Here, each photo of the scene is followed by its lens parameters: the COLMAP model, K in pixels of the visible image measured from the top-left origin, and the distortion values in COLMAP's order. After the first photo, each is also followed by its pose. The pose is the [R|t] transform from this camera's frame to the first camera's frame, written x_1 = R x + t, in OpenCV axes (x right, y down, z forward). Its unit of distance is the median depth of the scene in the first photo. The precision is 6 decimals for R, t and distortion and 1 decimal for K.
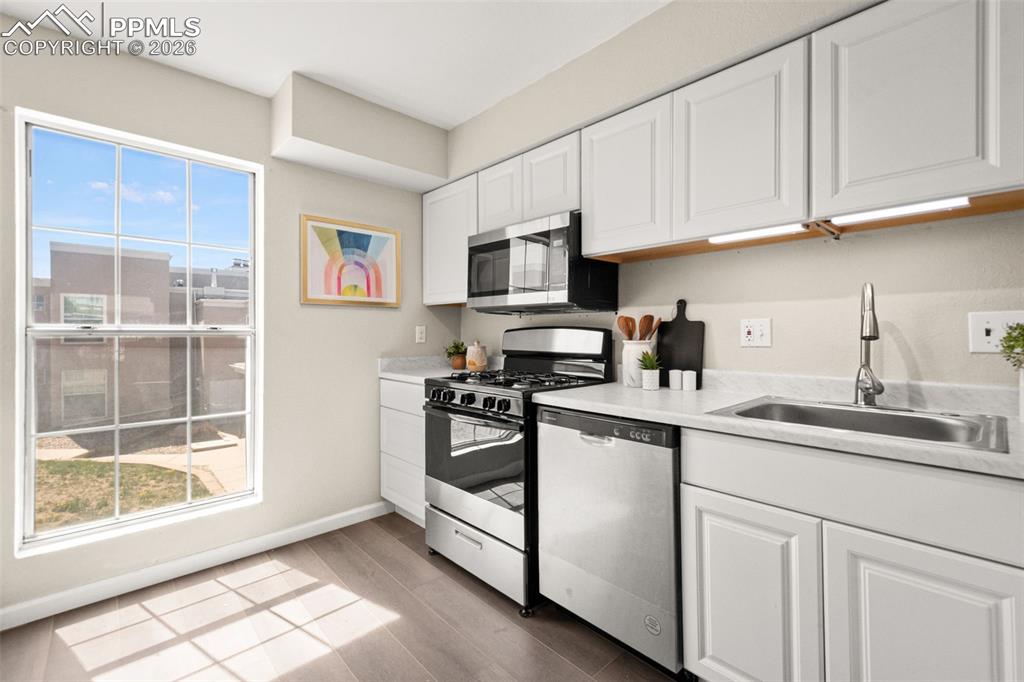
lens RADIAL K [[448.8, 0, 513.4], [0, 448.8, 333.6], [0, 0, 1]] dist [0.011363, -0.001425]
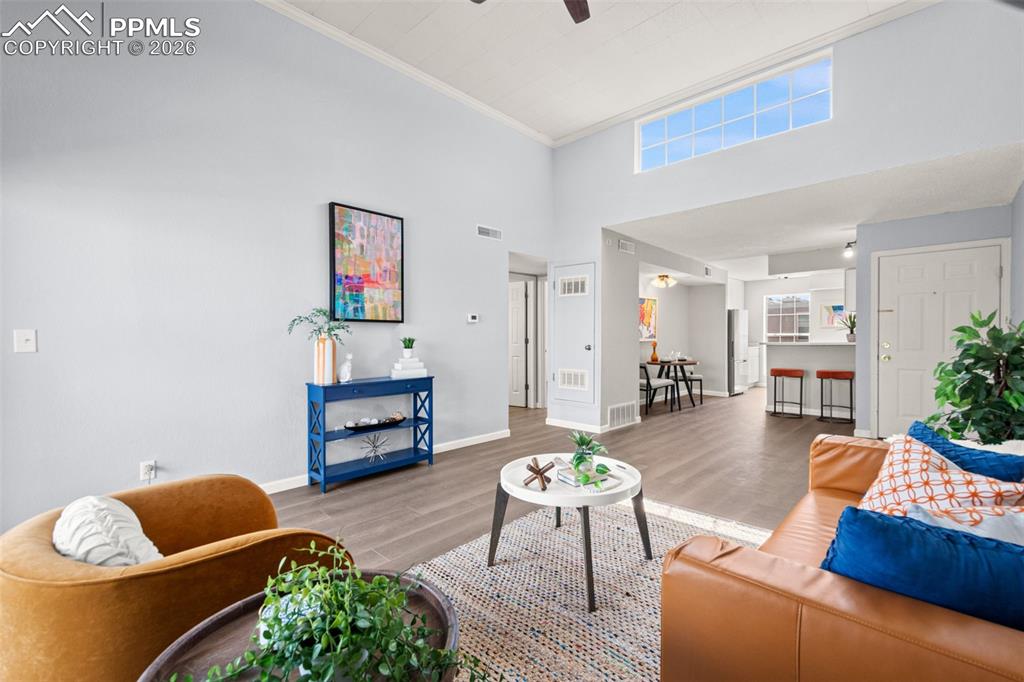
lens RADIAL K [[448.8, 0, 513.3], [0, 448.8, 343.1], [0, 0, 1]] dist [0.011363, -0.001425]
pose [[0.063374, 0.017295, -0.997840, 3.660792], [0.001640, 0.999847, 0.017434, -0.007320], [0.997989, -0.002741, 0.063335, -2.094237]]
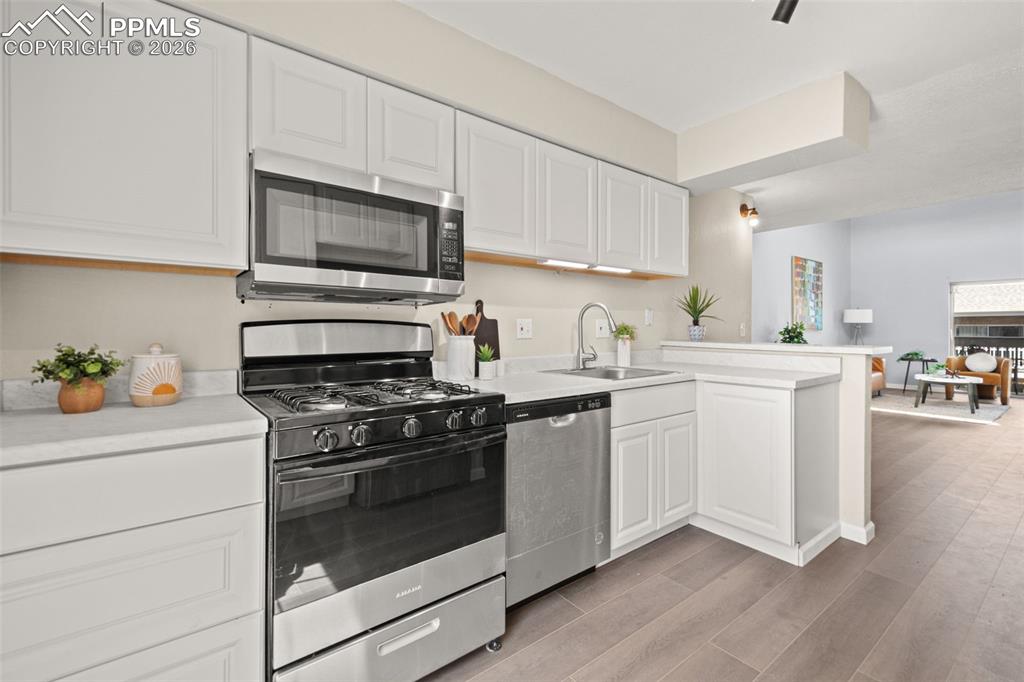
lens RADIAL K [[448.8, 0, 508.9], [0, 448.8, 334.4], [0, 0, 1]] dist [0.011363, -0.001425]
pose [[0.091540, -0.007741, 0.995771, -0.751519], [0.001621, 0.999970, 0.007625, 0.004456], [-0.995800, 0.000916, 0.091550, 0.791901]]
